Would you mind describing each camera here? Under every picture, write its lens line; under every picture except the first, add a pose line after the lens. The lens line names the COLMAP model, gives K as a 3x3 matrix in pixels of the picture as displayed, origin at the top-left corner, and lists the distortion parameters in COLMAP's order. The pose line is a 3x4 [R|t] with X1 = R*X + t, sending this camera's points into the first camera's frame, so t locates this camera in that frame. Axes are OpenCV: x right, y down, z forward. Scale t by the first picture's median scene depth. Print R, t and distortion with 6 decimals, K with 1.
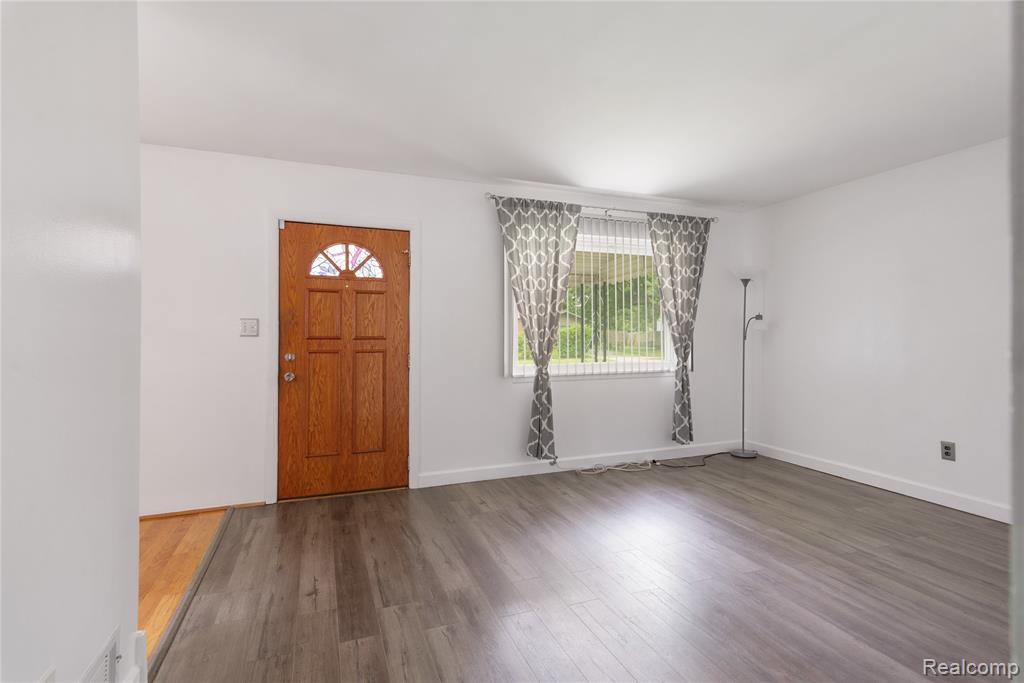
lens RADIAL K [[496.6, 0, 512.0], [0, 496.6, 341.5], [0, 0, 1]] dist [0.016034, 0.000254]
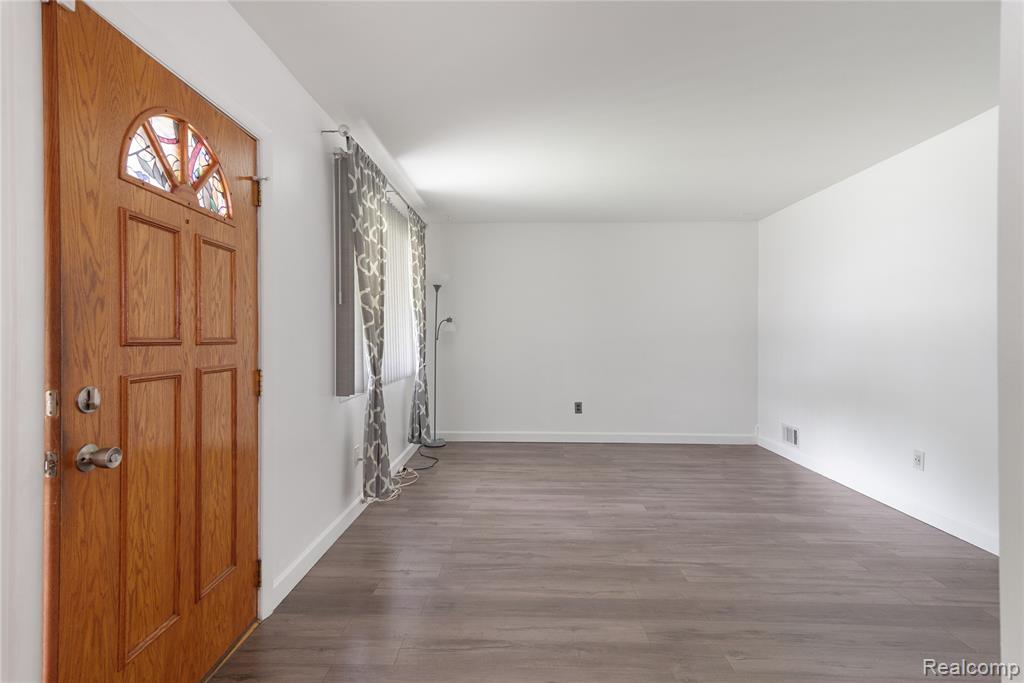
lens RADIAL K [[481.3, 0, 525.7], [0, 481.3, 341.3], [0, 0, 1]] dist [0.021234, 0.000247]
pose [[0.369592, -0.008974, 0.929151, -0.621112], [0.007535, 0.999949, 0.006661, -0.007985], [-0.929163, 0.004539, 0.369641, 0.573579]]
